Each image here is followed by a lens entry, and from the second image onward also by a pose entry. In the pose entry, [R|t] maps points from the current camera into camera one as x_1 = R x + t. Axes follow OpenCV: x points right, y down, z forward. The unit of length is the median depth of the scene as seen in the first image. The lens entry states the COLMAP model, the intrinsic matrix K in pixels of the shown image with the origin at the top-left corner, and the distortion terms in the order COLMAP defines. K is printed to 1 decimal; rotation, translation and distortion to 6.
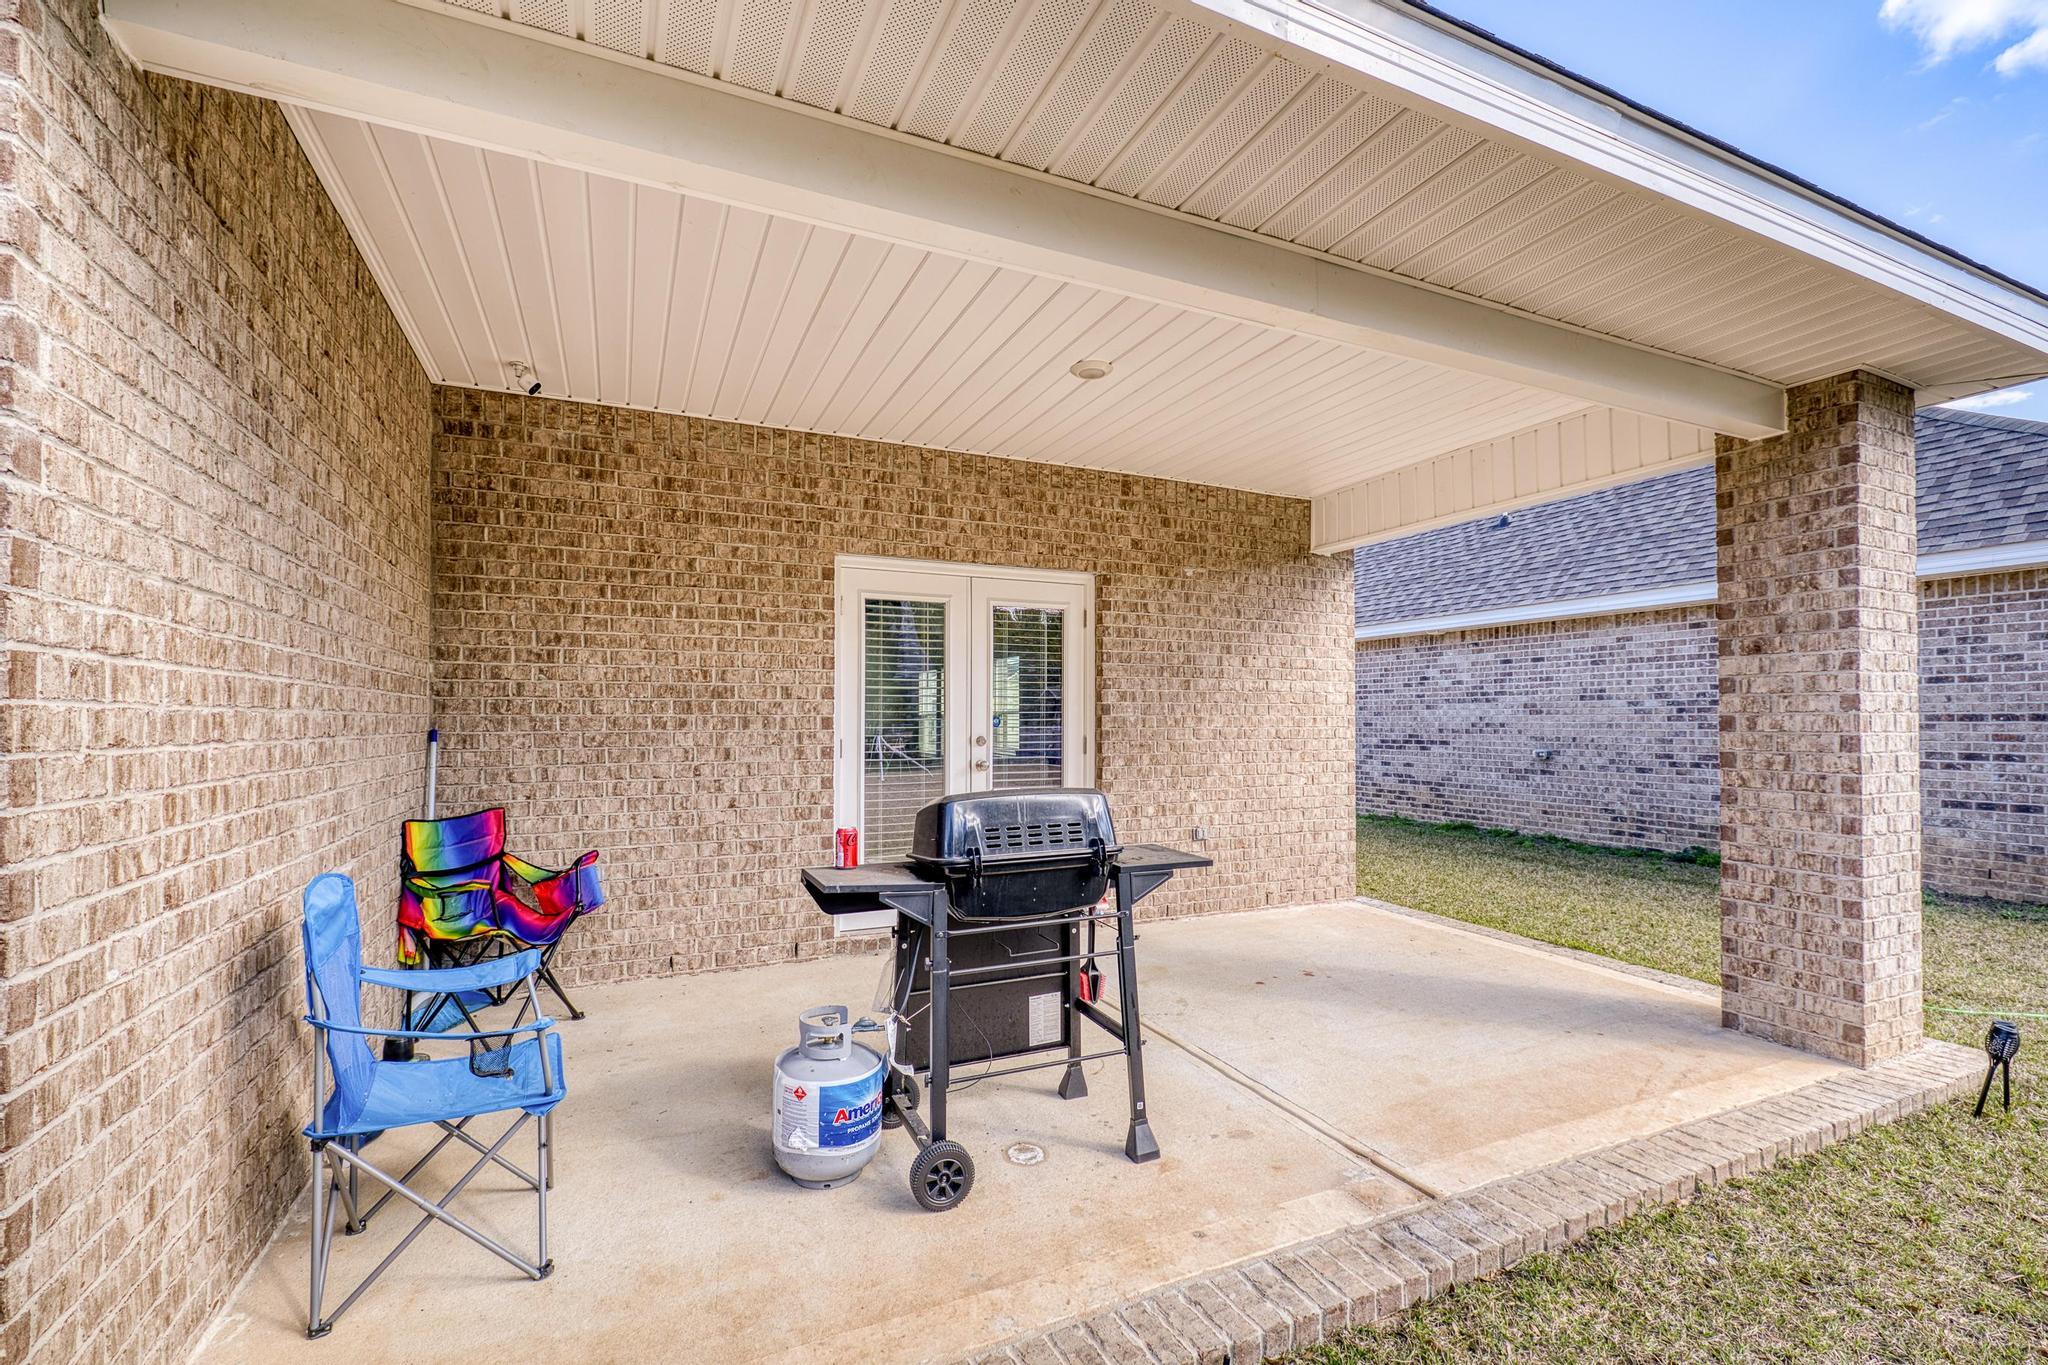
lens RADIAL K [[878.7, 0, 1018.0], [0, 878.7, 711.1], [0, 0, 1]] dist [0.001377, -0.000339]
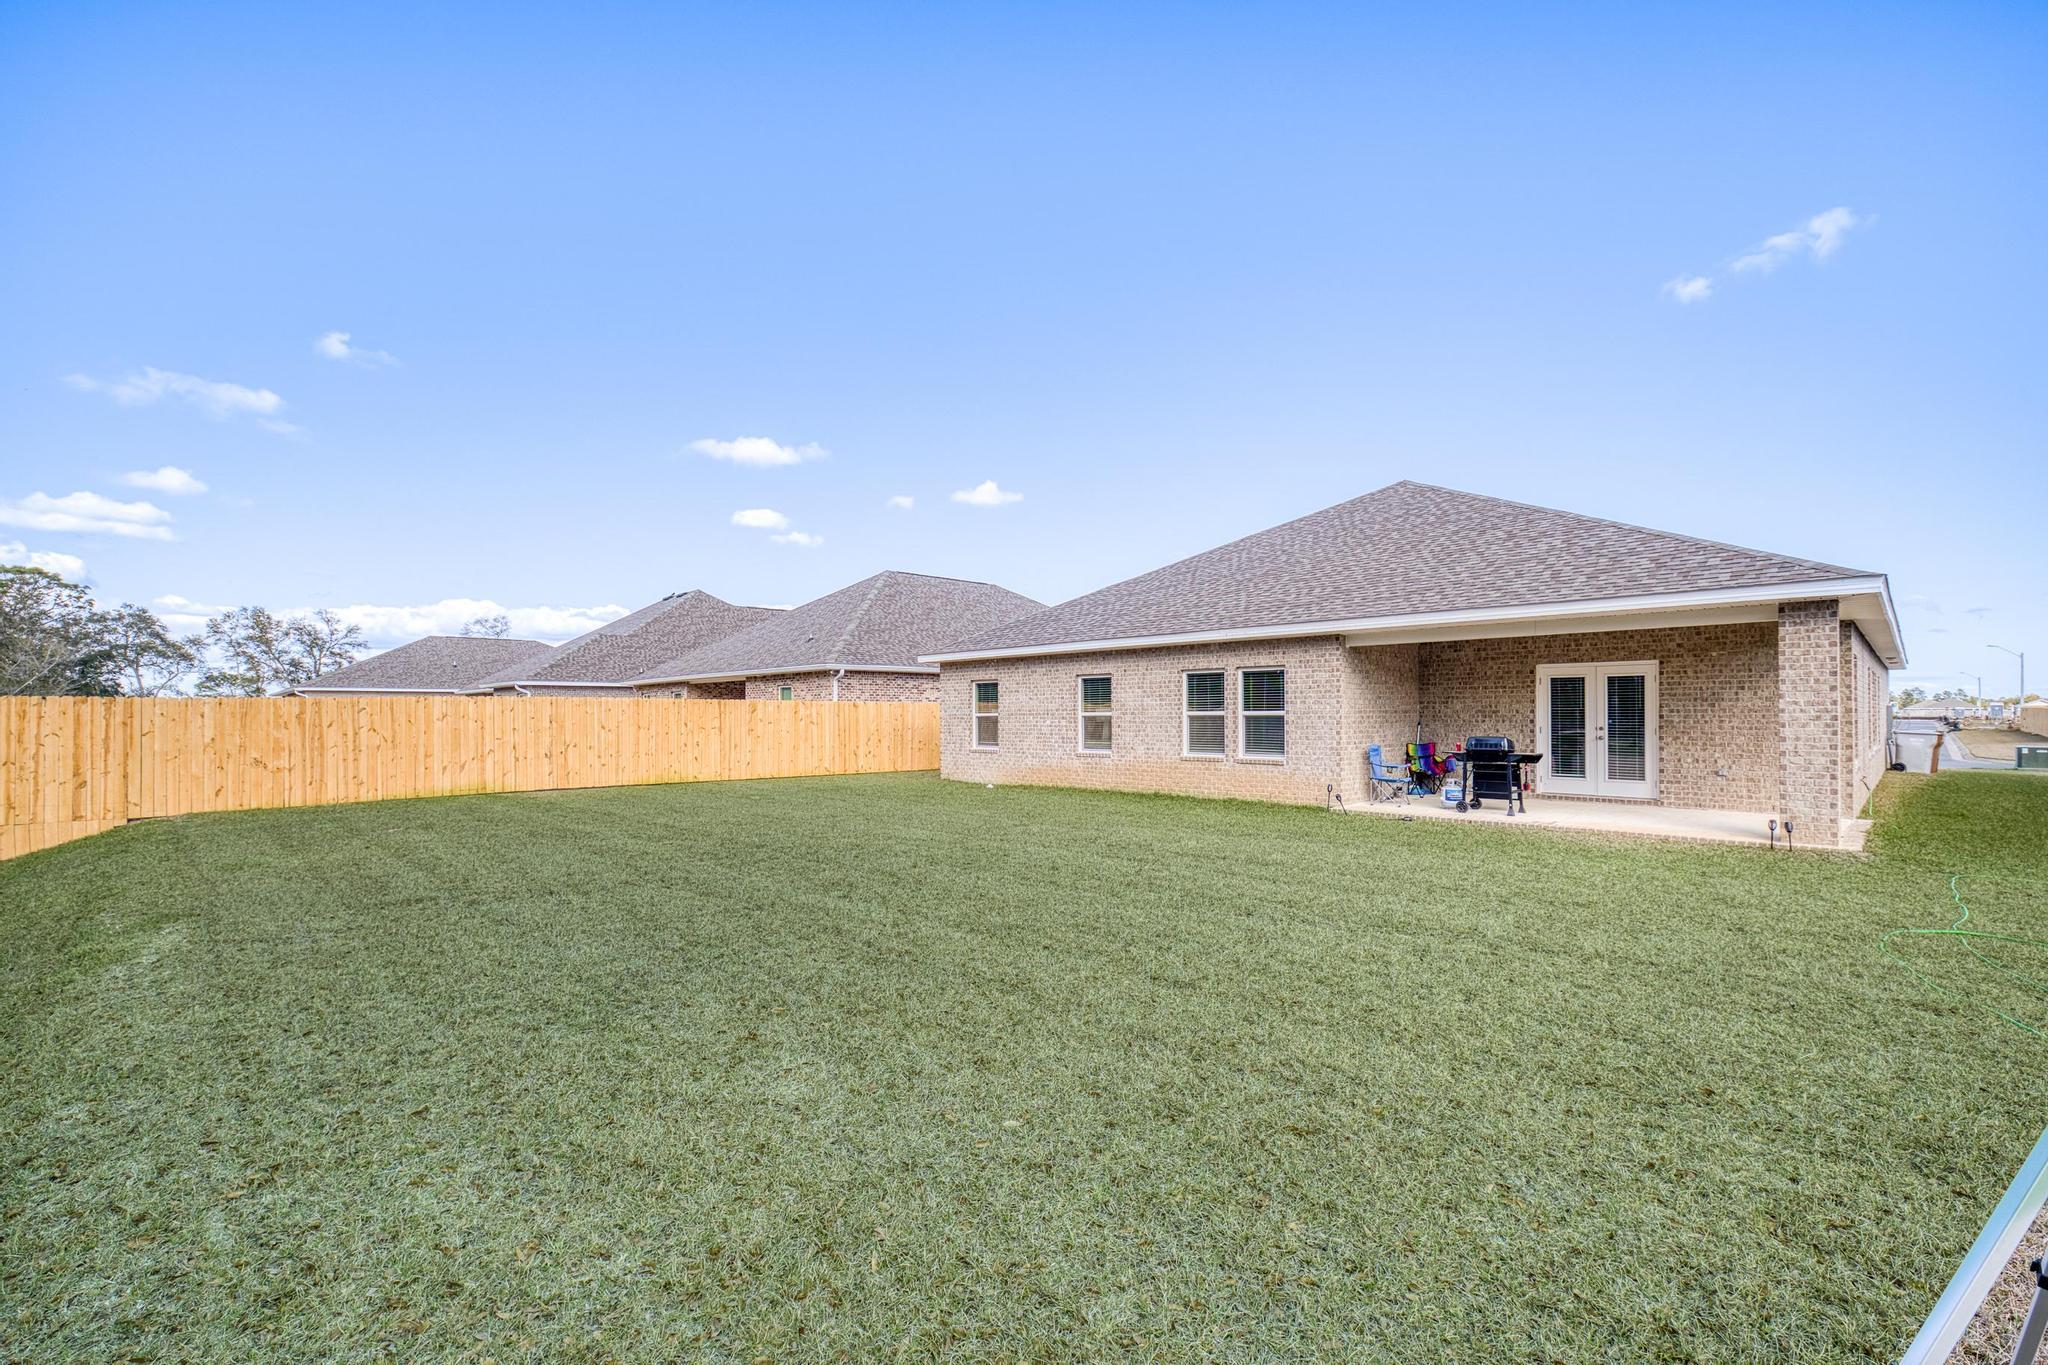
lens RADIAL K [[878.7, 0, 1024.1], [0, 878.7, 709.2], [0, 0, 1]] dist [0.001377, -0.000339]
pose [[0.343109, -0.002226, -0.939293, 1.771463], [0.014101, 0.999897, 0.002781, -0.053383], [0.939190, -0.014199, 0.343104, -1.465432]]
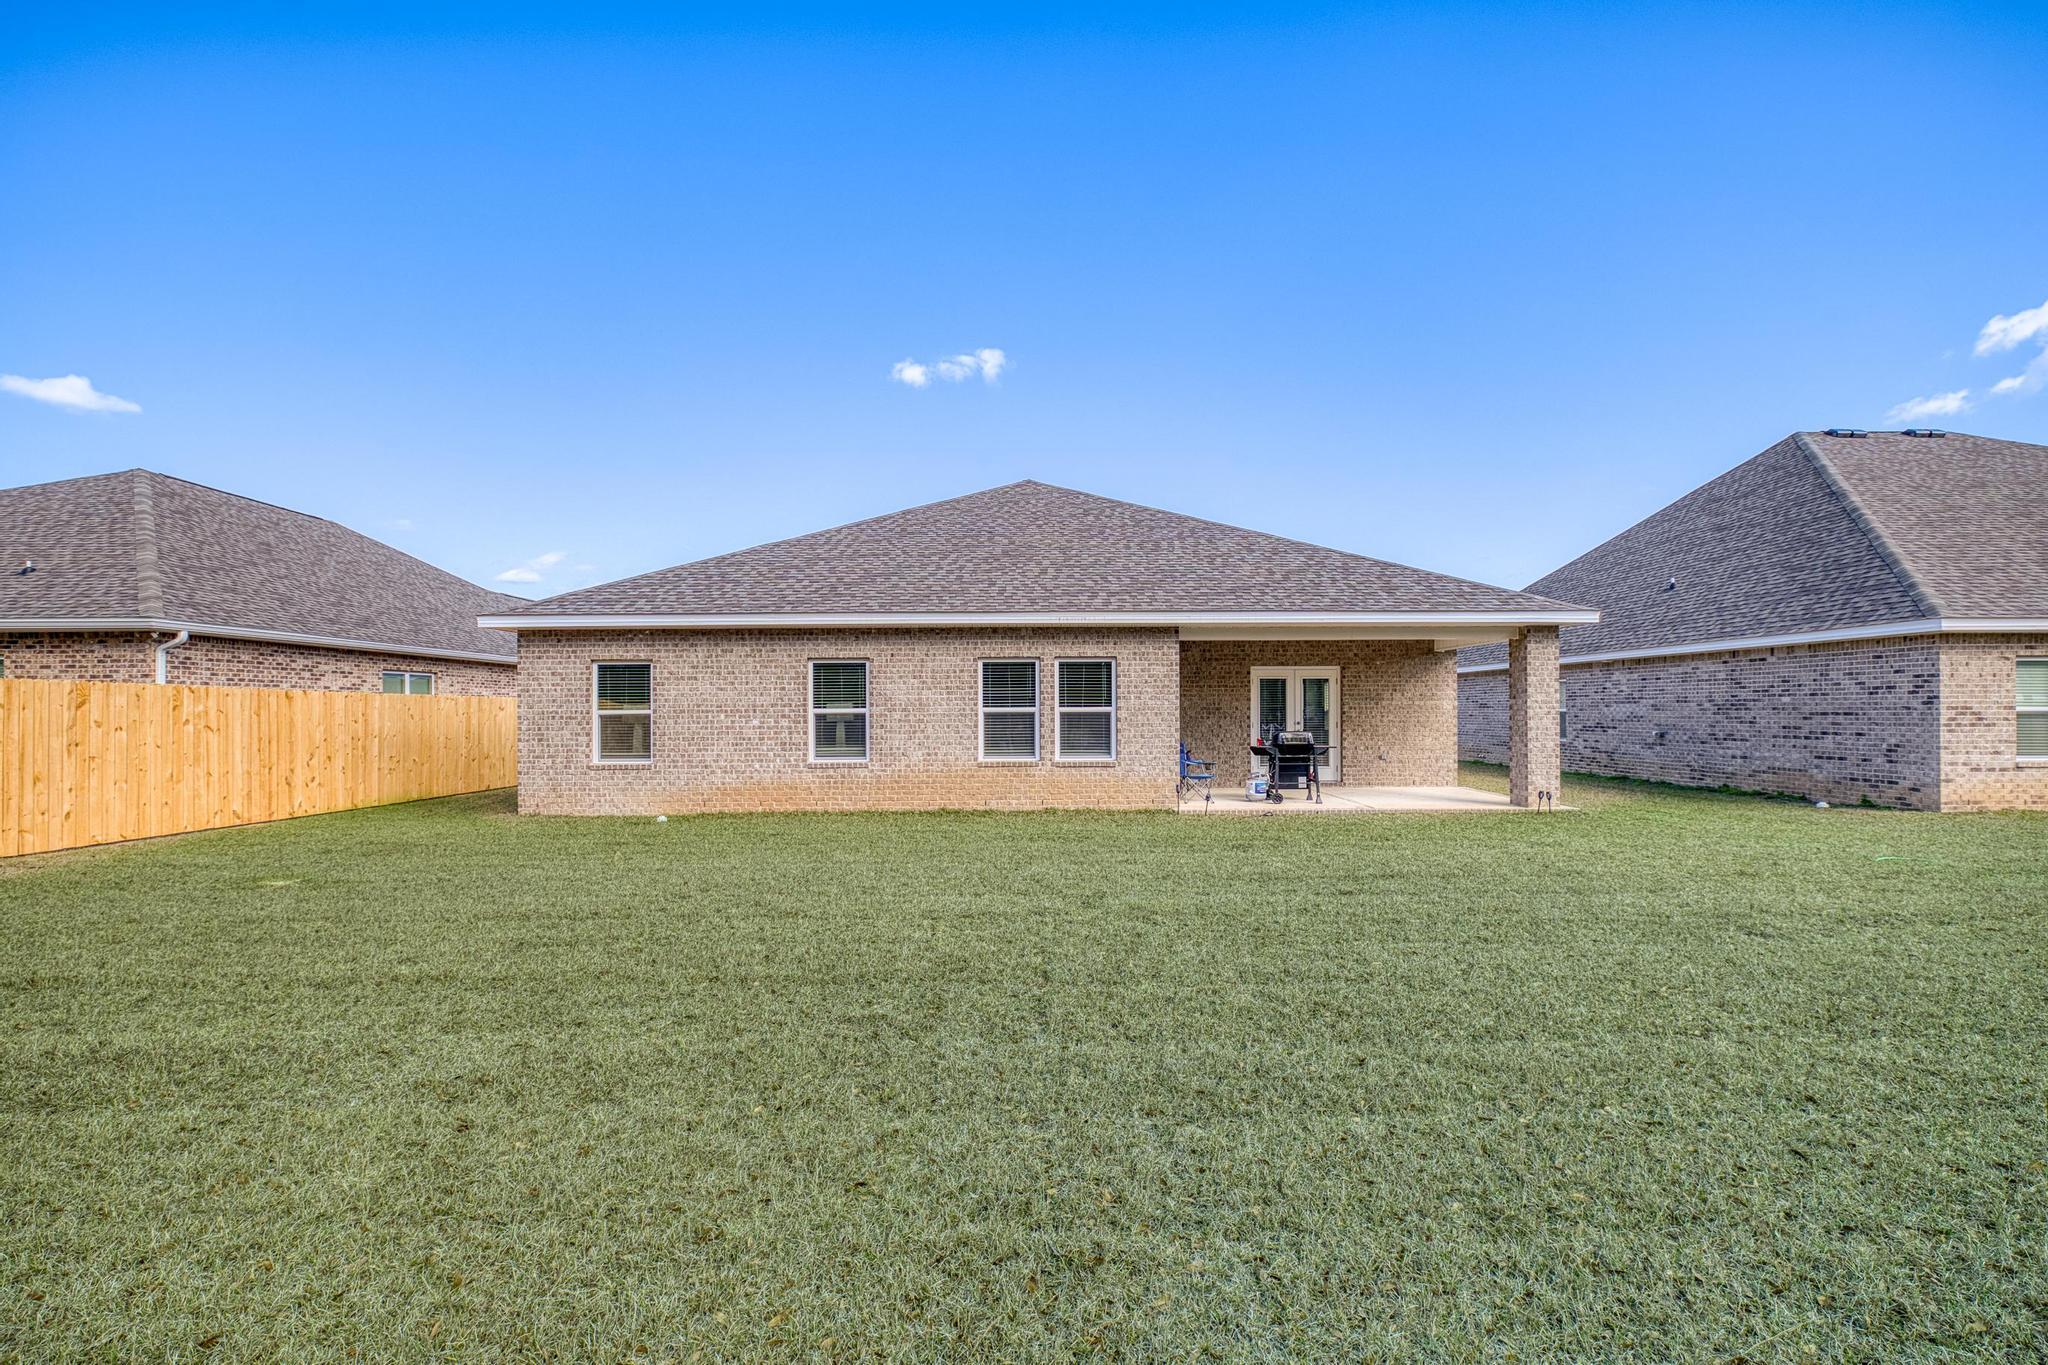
lens RADIAL K [[878.7, 0, 1021.8], [0, 878.7, 693.7], [0, 0, 1]] dist [0.001377, -0.000339]
pose [[0.911697, -0.008814, -0.410768, 0.326939], [0.006390, 0.999953, -0.007275, -0.049783], [0.410813, 0.004008, 0.911711, -2.122940]]
